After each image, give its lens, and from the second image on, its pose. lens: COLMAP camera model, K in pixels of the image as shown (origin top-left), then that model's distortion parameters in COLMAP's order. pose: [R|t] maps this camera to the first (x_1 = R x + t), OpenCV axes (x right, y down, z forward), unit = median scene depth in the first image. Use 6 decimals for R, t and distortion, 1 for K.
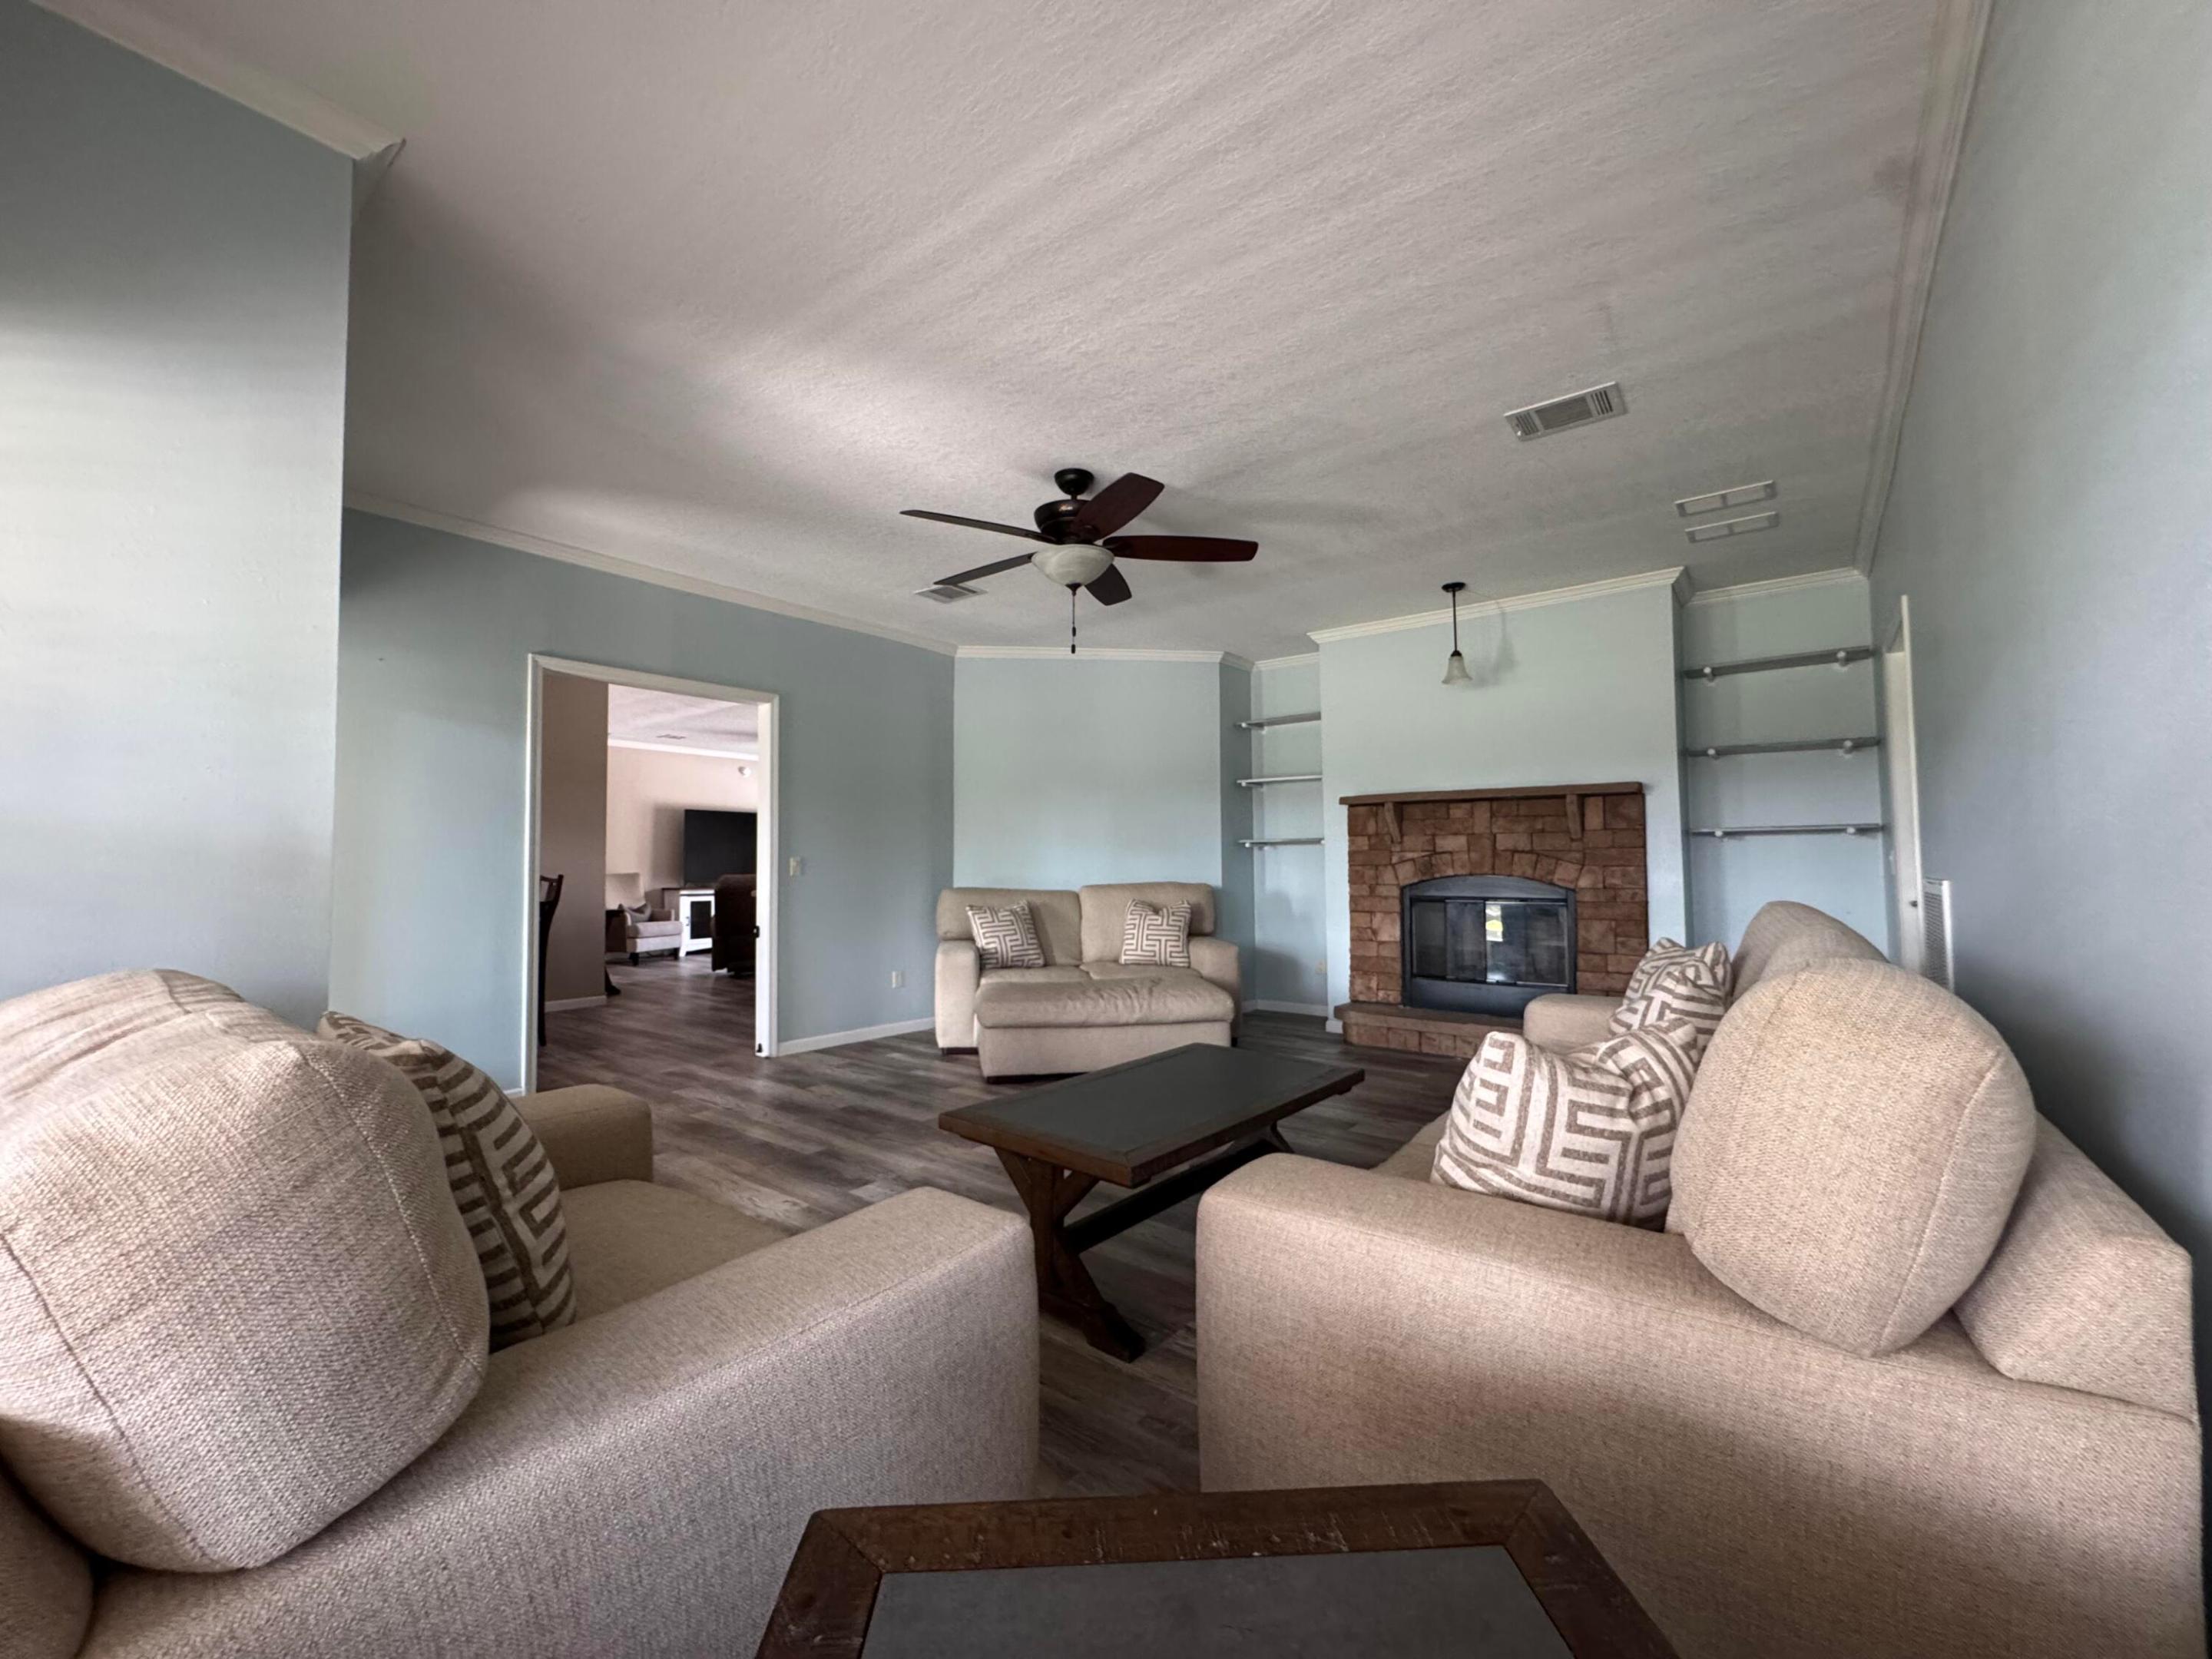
lens RADIAL K [[881.7, 0, 1102.2], [0, 881.7, 831.9], [0, 0, 1]] dist [-0.002876, 0.000693]
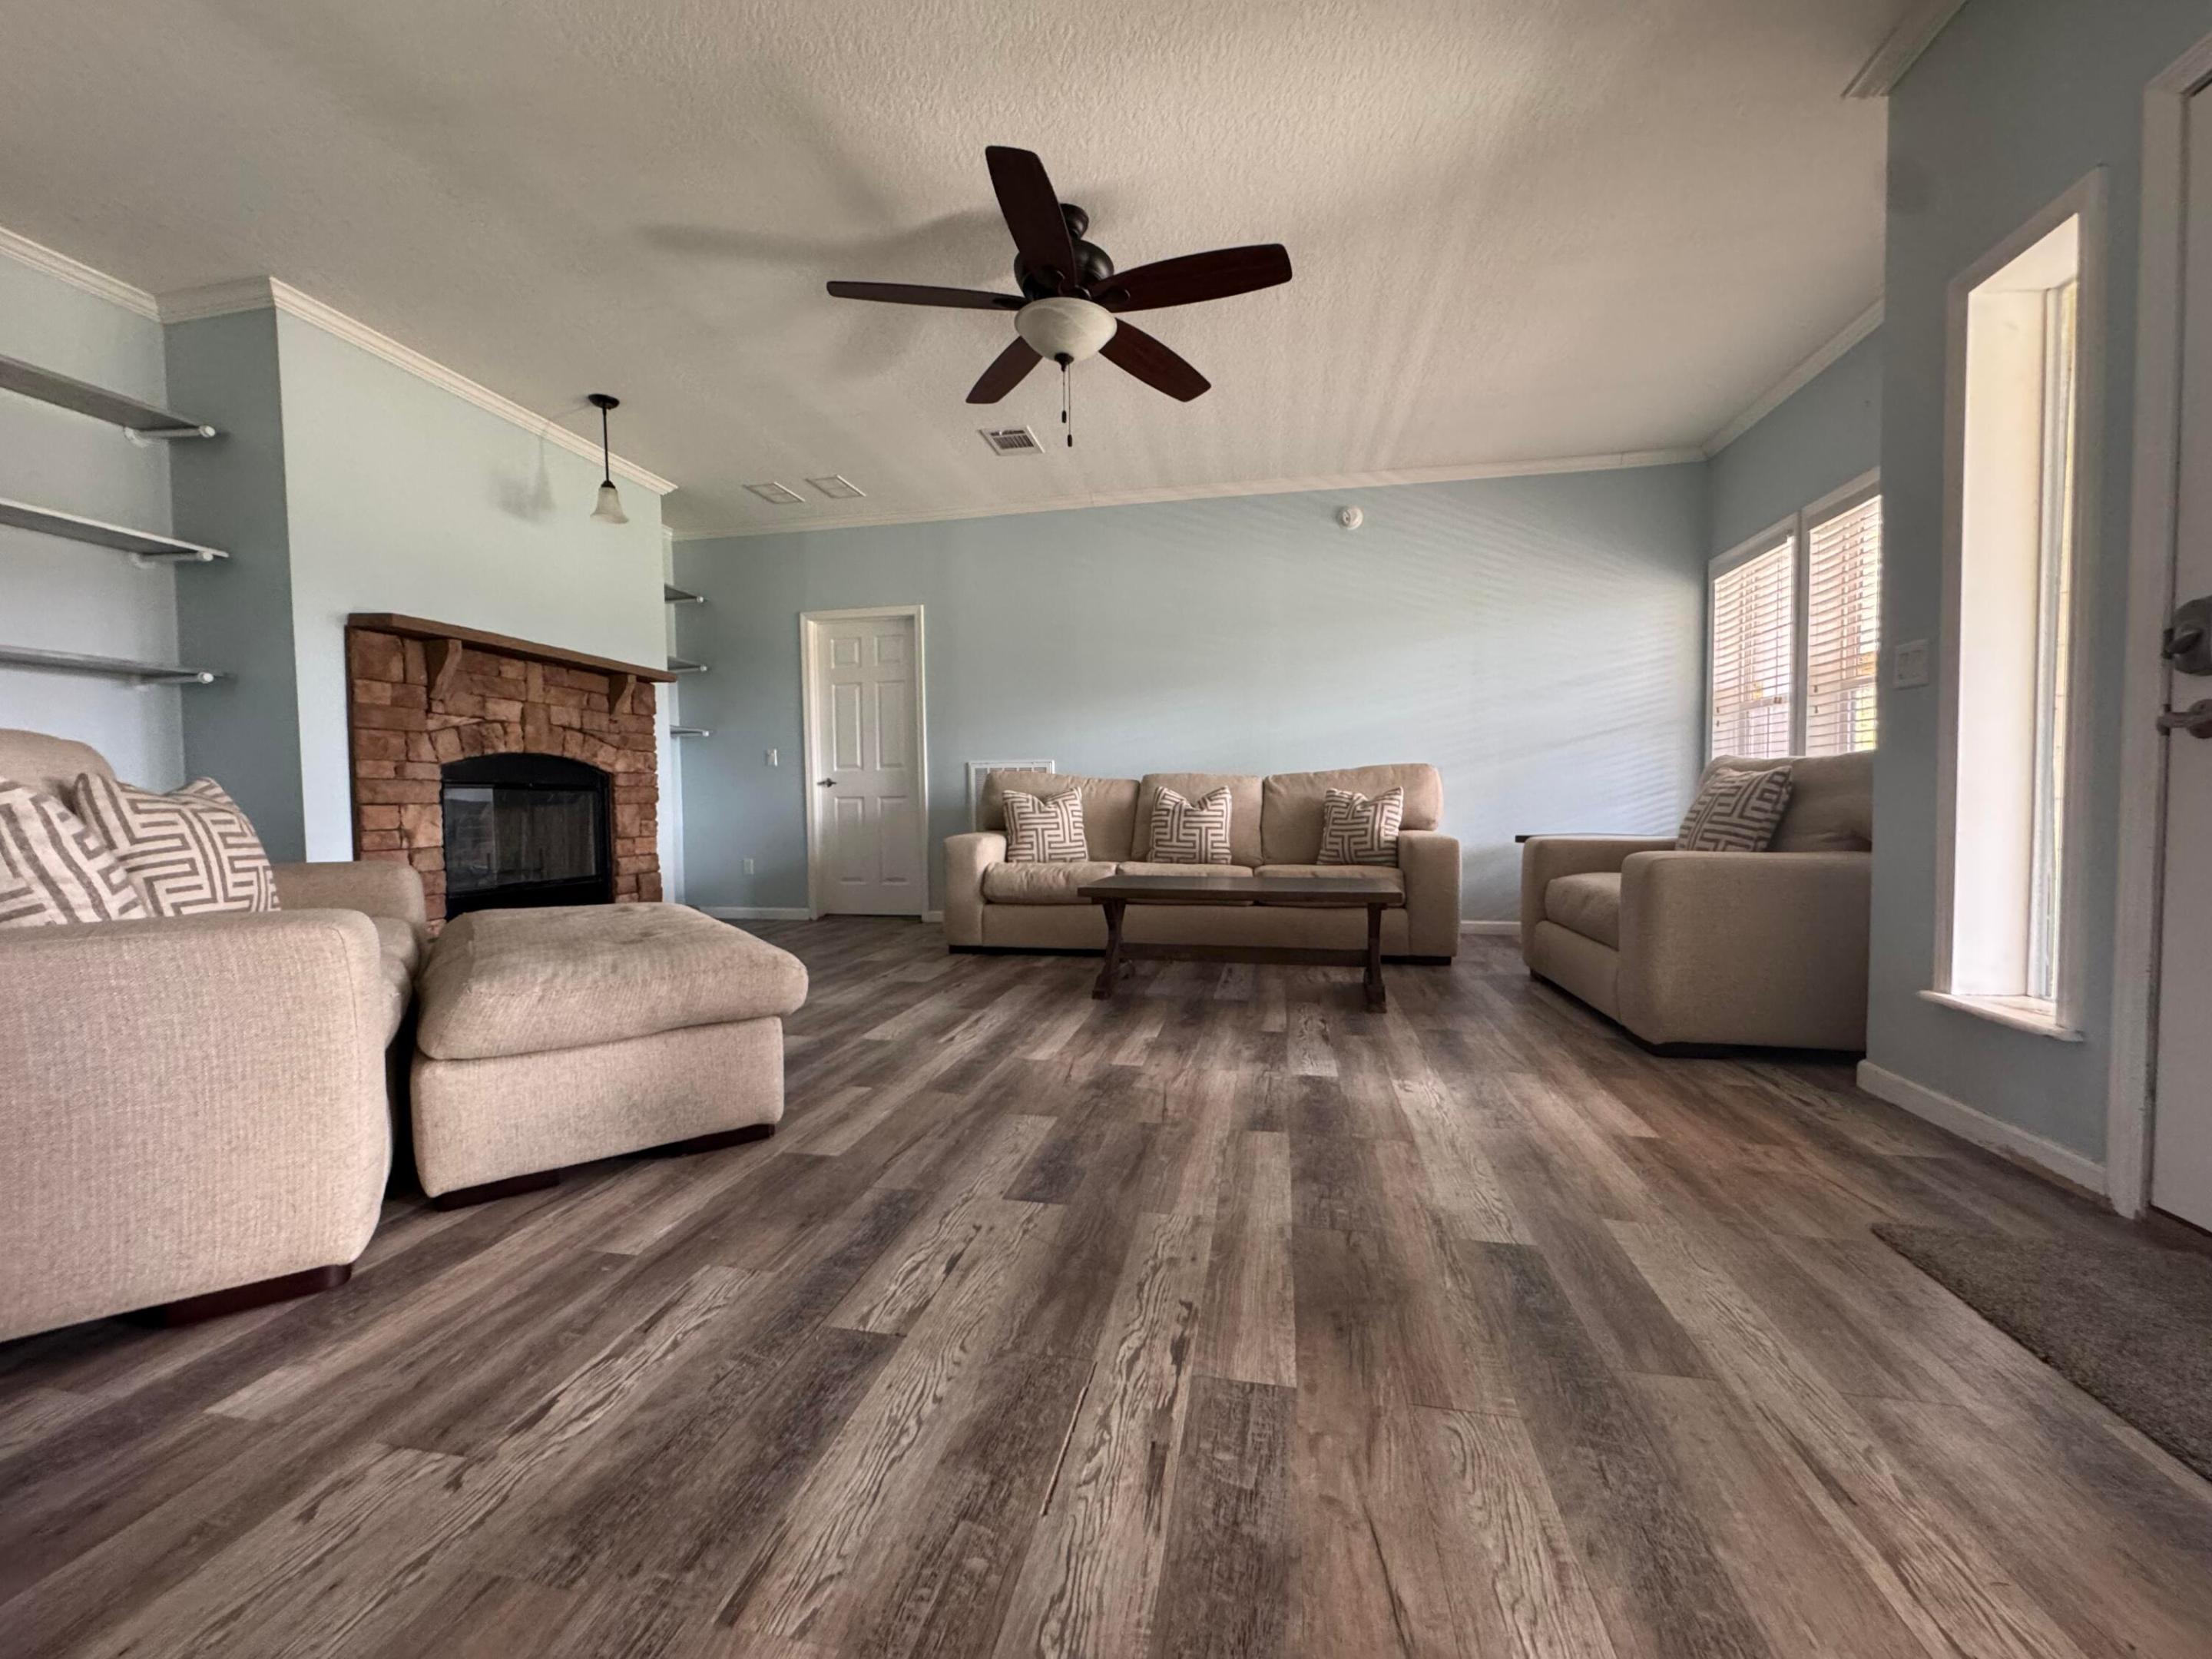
lens RADIAL K [[881.7, 0, 1104.9], [0, 881.7, 830.0], [0, 0, 1]] dist [-0.002876, 0.000693]
pose [[-0.450950, -0.021429, 0.892292, -0.535791], [-0.024799, 0.999627, 0.011474, 0.097930], [-0.892205, -0.016953, -0.451313, 0.909425]]
